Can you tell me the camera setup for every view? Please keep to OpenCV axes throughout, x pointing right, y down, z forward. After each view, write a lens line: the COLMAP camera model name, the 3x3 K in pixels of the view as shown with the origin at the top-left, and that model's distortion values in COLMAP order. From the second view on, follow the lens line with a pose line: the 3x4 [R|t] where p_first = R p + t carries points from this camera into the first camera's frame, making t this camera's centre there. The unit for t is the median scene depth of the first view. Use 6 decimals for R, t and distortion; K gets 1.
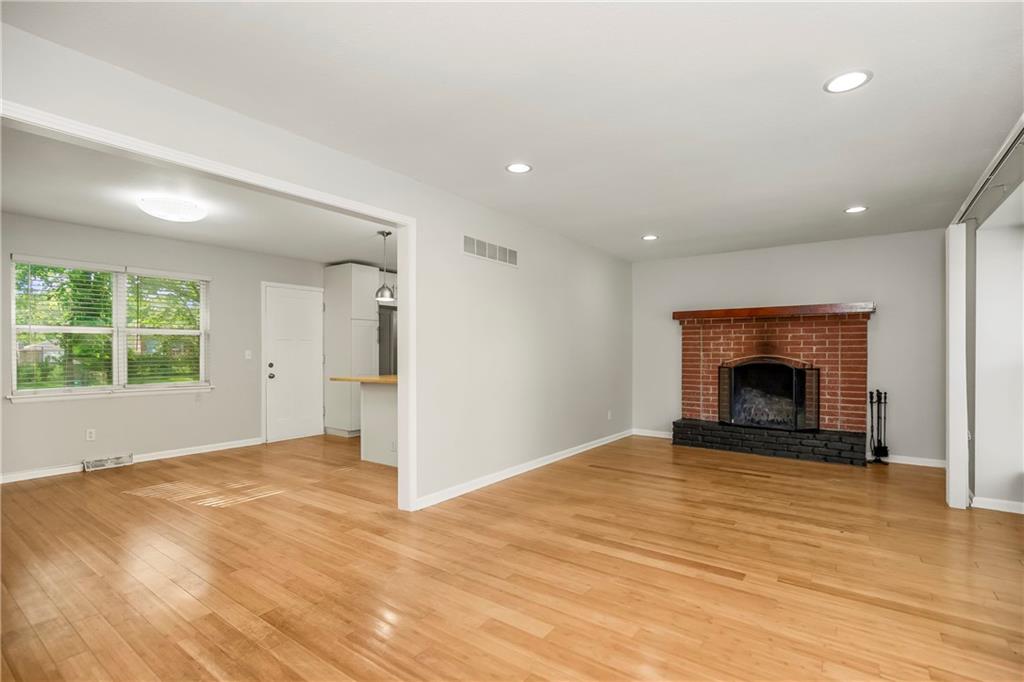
lens RADIAL K [[477.0, 0, 521.5], [0, 477.0, 350.3], [0, 0, 1]] dist [-0.008833, 0.002014]
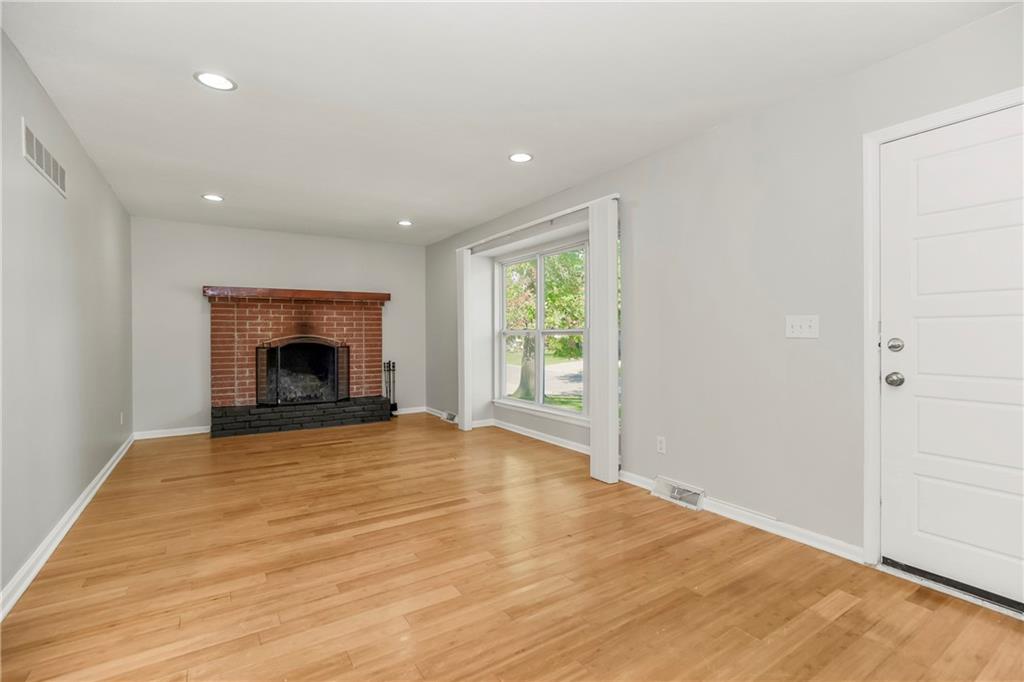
lens RADIAL K [[477.0, 0, 522.1], [0, 477.0, 334.0], [0, 0, 1]] dist [-0.008833, 0.002014]
pose [[0.359231, -0.002542, 0.933245, -0.322744], [0.002748, 0.999995, 0.001666, 0.007755], [-0.933245, 0.001966, 0.359236, 0.176346]]
